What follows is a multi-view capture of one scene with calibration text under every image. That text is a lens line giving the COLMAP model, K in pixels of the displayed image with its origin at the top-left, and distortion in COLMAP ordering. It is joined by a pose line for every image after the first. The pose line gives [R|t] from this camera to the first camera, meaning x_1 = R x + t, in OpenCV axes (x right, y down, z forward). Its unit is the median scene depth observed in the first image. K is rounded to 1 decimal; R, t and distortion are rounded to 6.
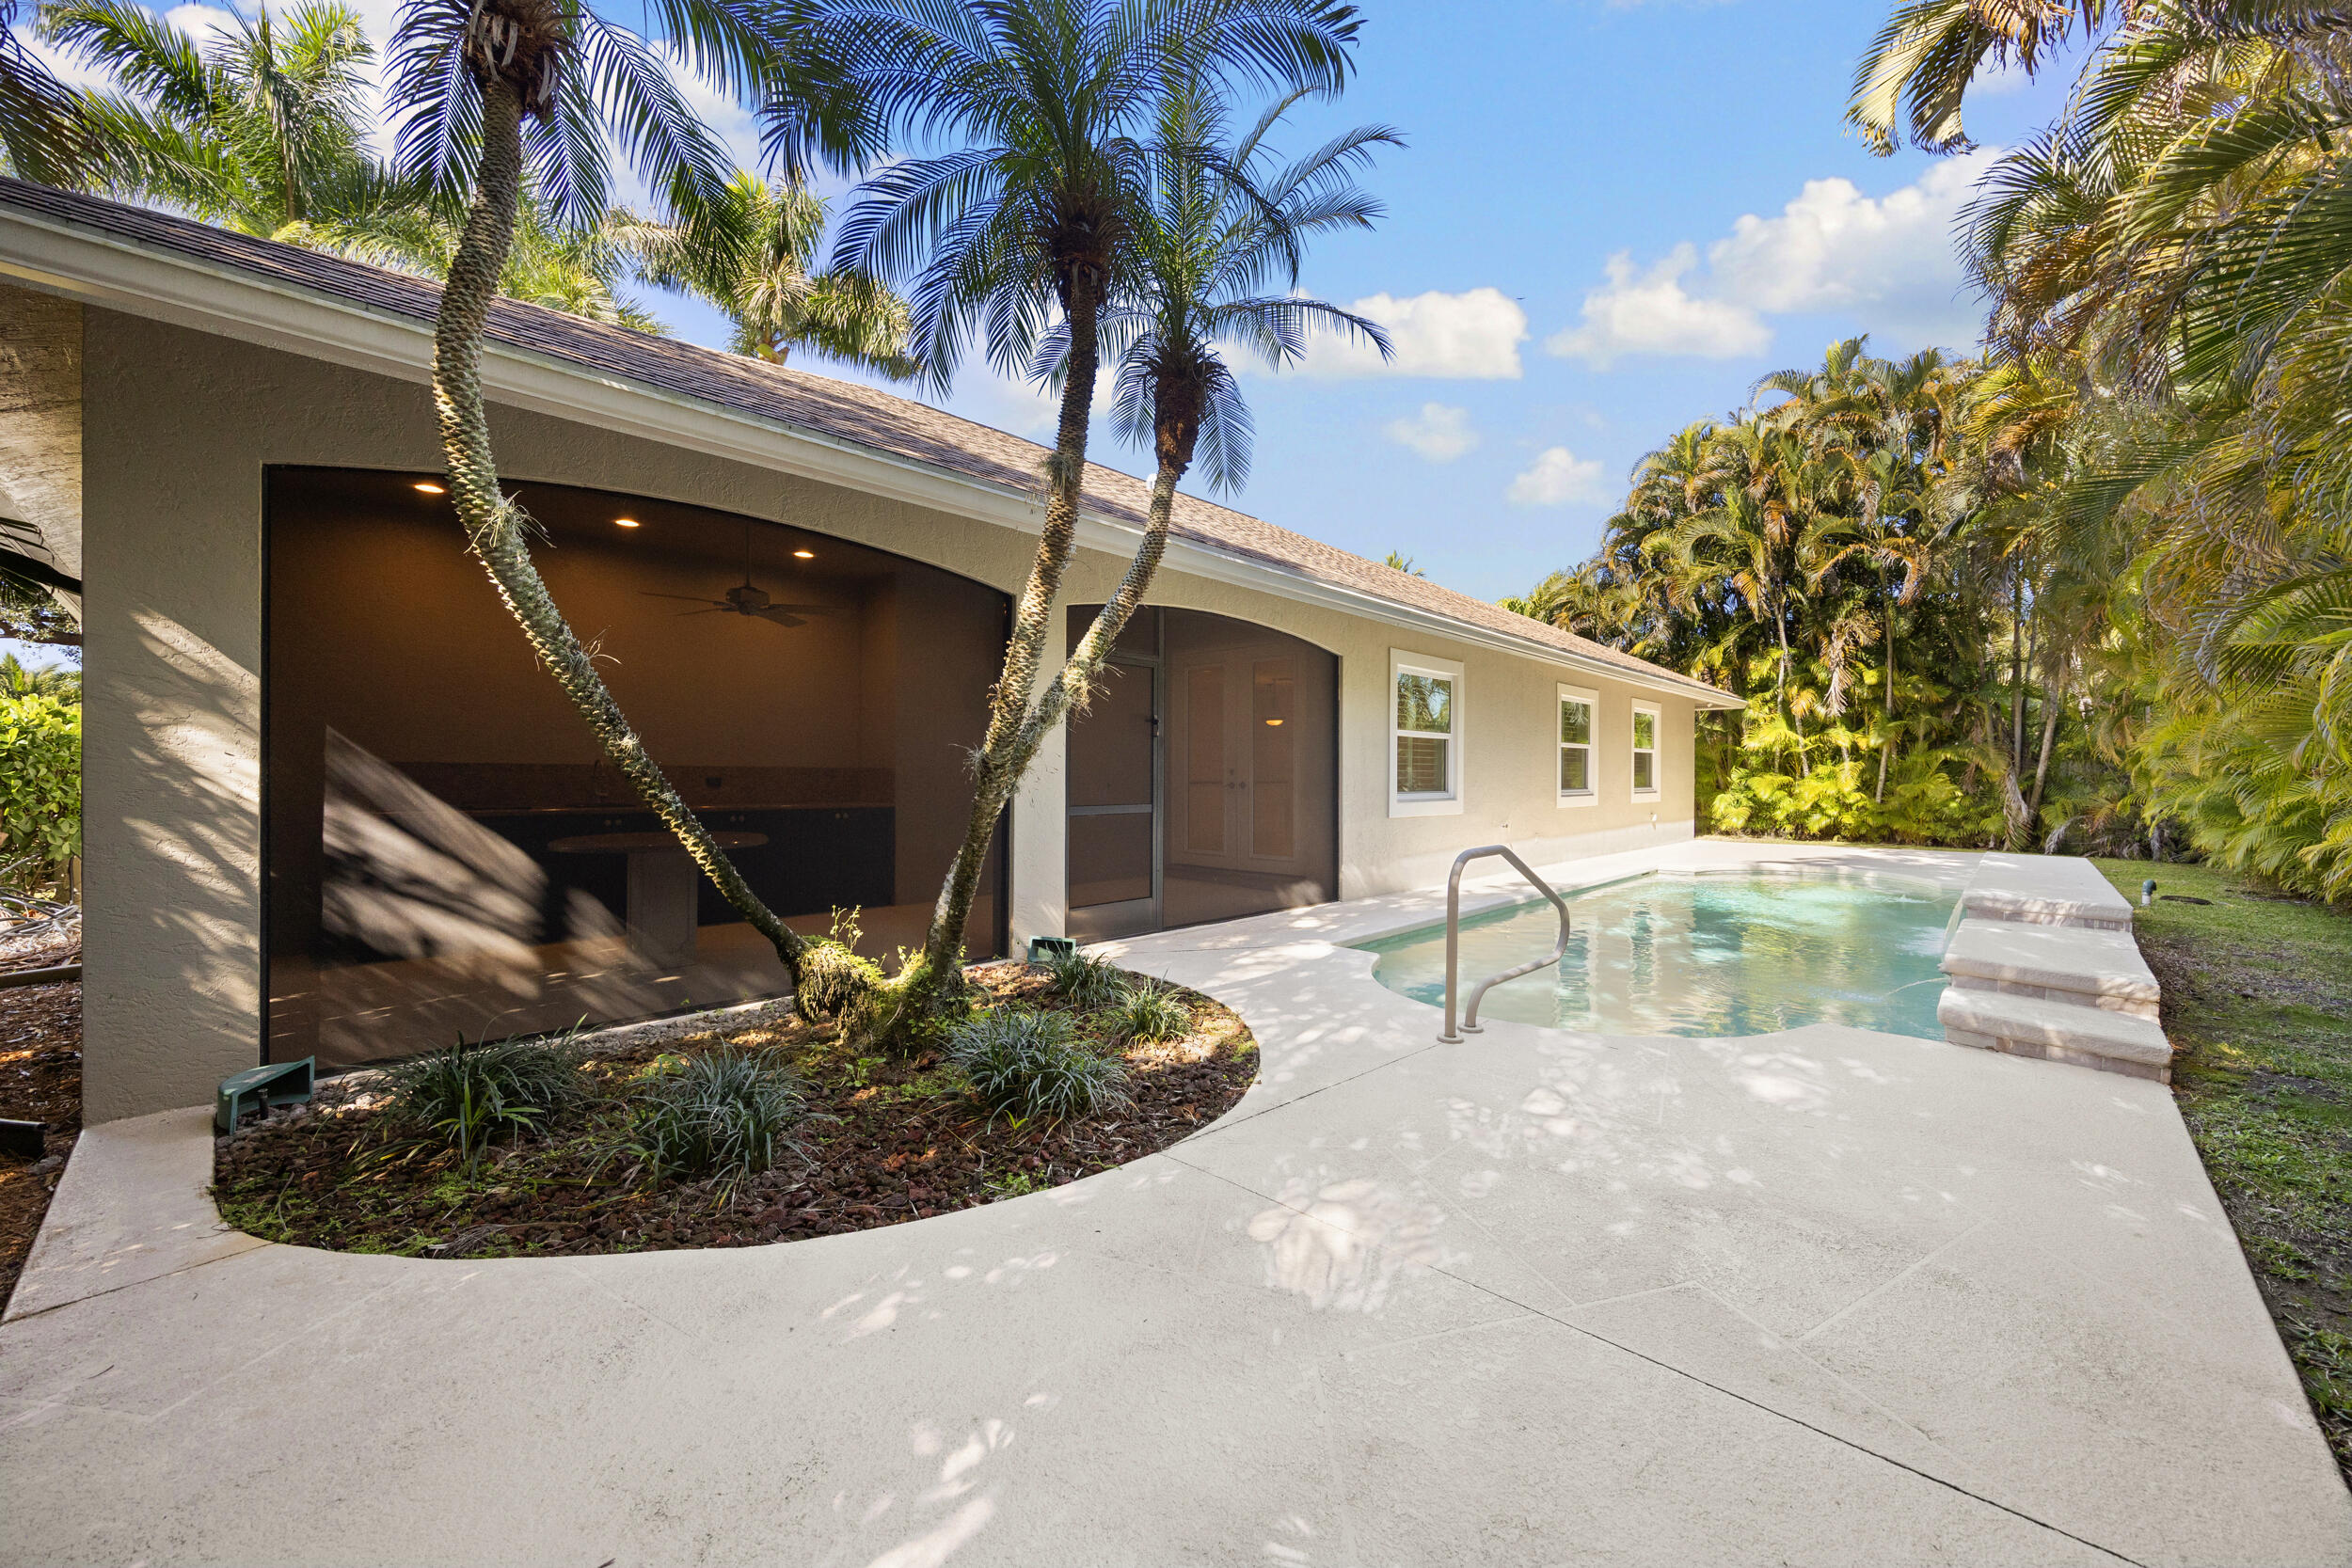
lens RADIAL K [[897.0, 0, 1177.2], [0, 897.0, 782.5], [0, 0, 1]] dist [-0.003037, -0.000124]
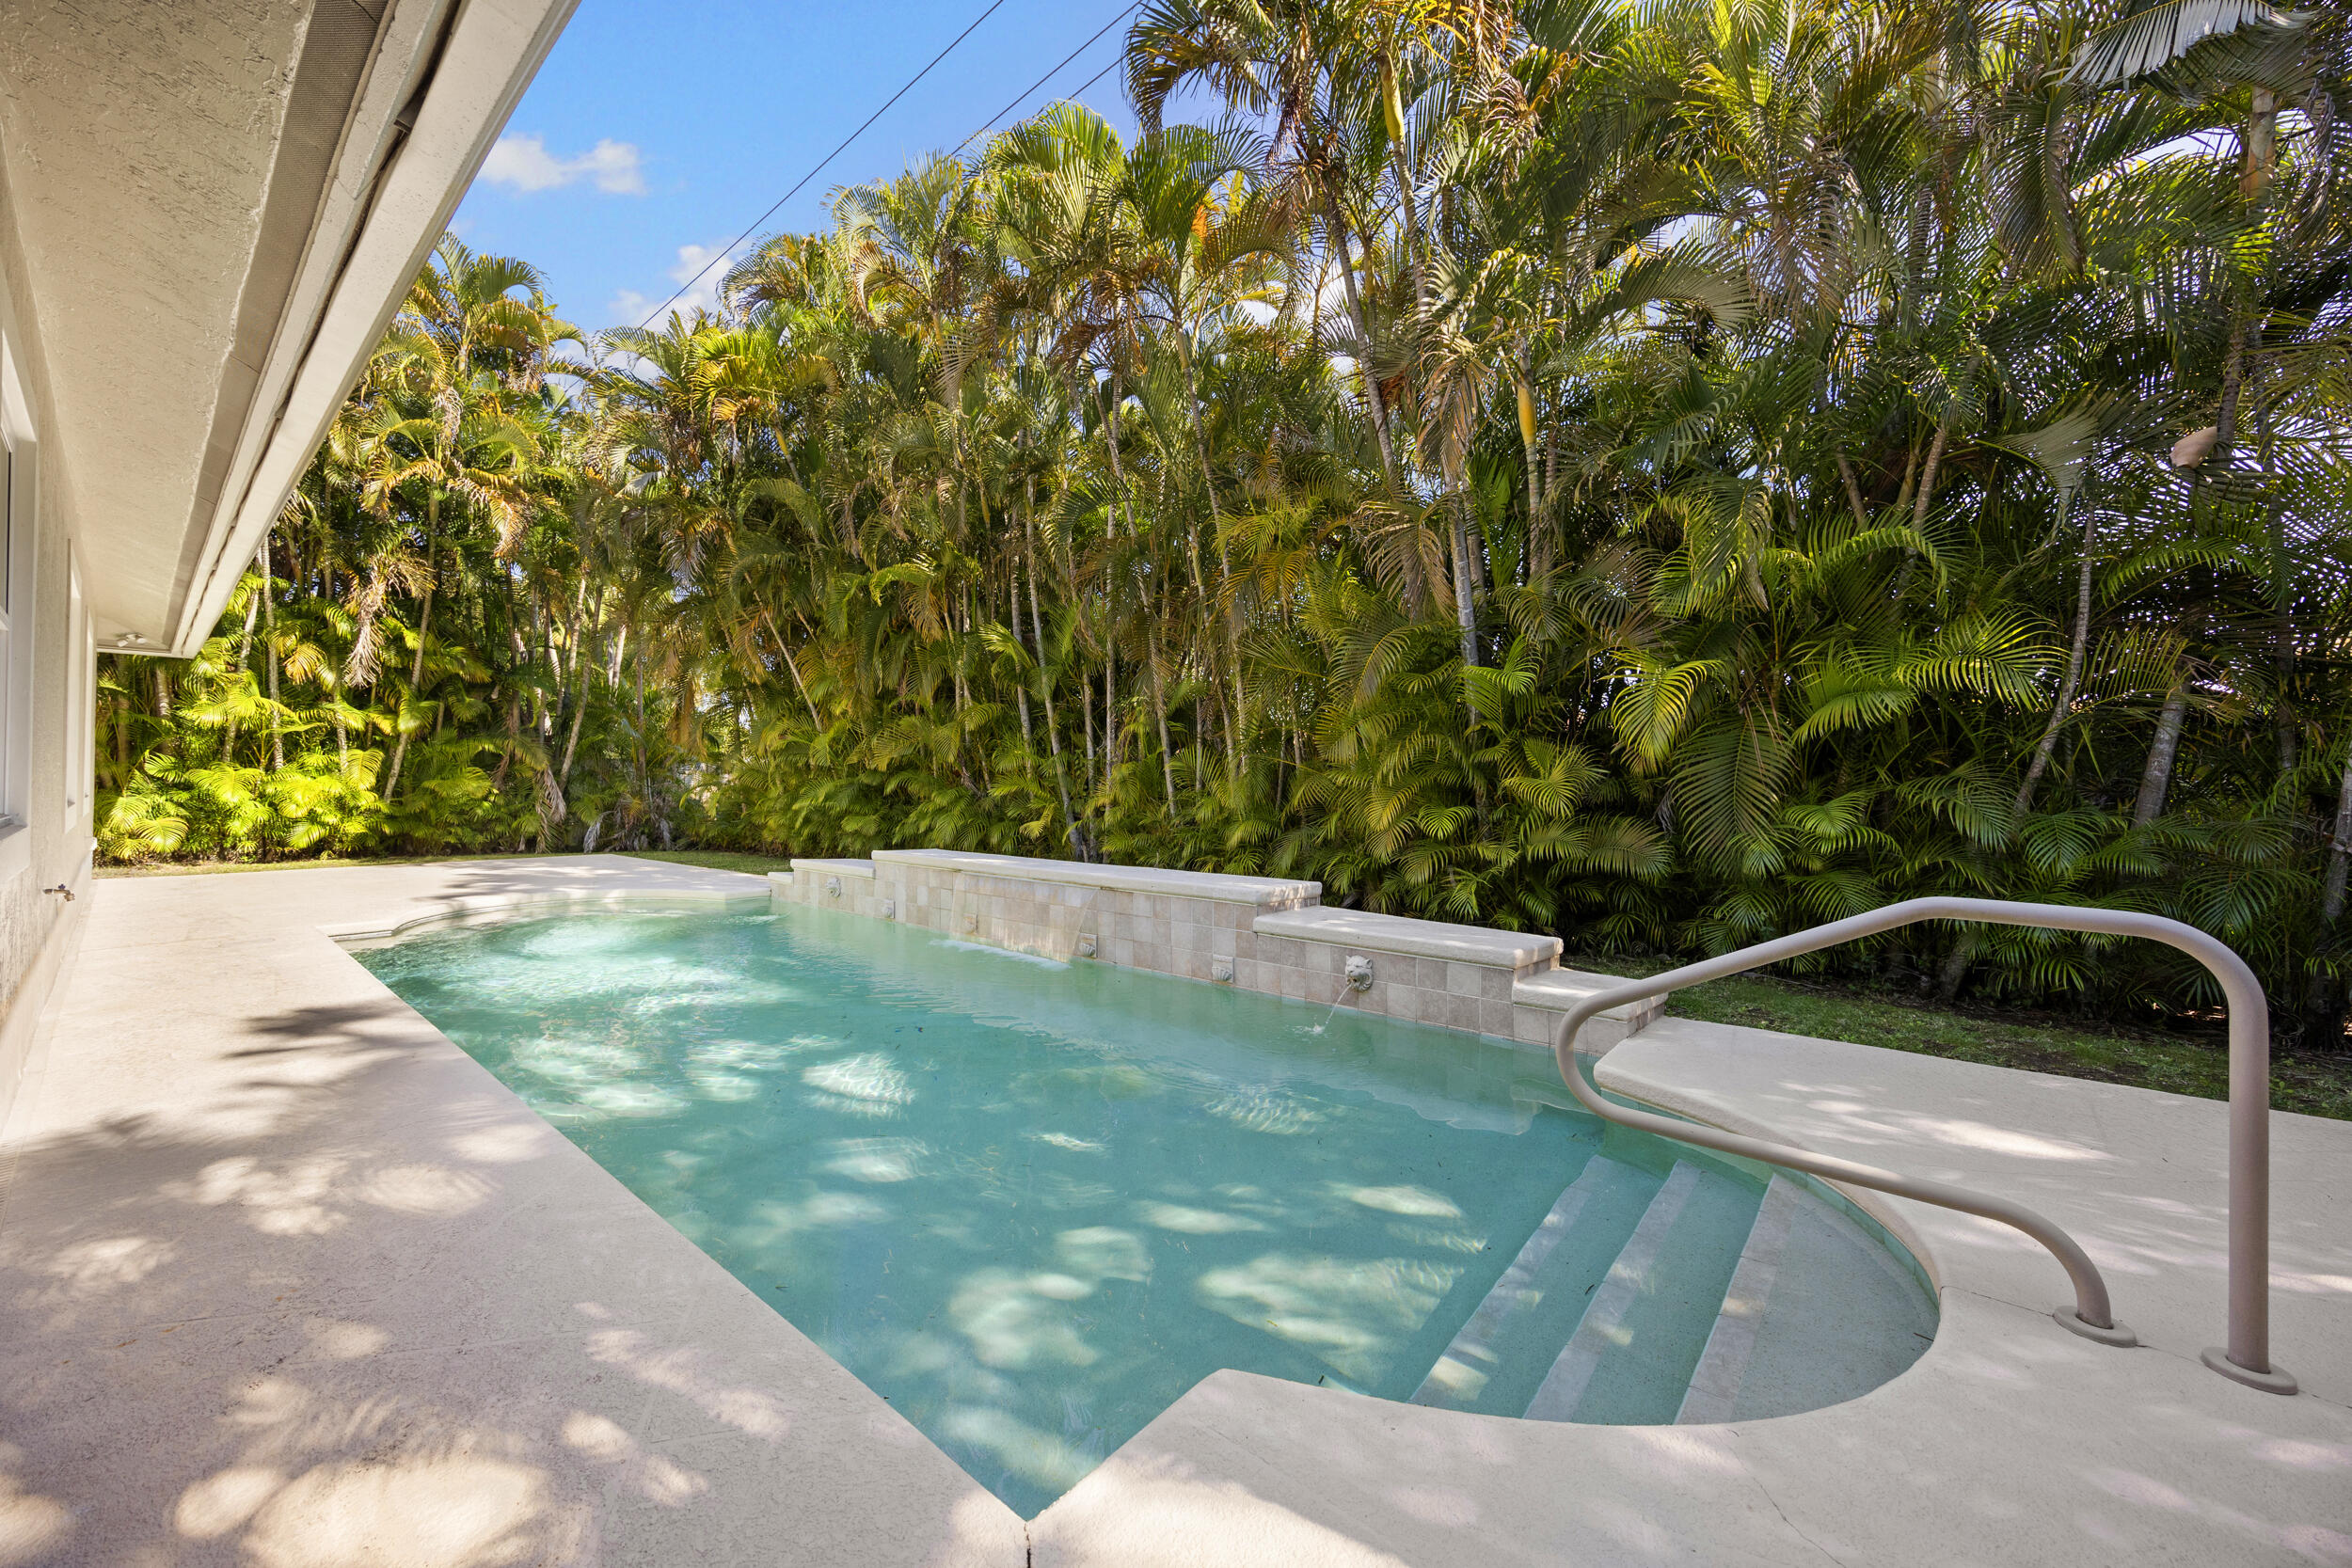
lens RADIAL K [[897.0, 0, 1177.3], [0, 897.0, 778.2], [0, 0, 1]] dist [-0.003037, -0.000124]
pose [[-0.051570, 0.002455, 0.998666, -0.019778], [-0.000610, 0.999997, -0.002490, 0.001604], [-0.998669, -0.000737, -0.051568, 0.362657]]
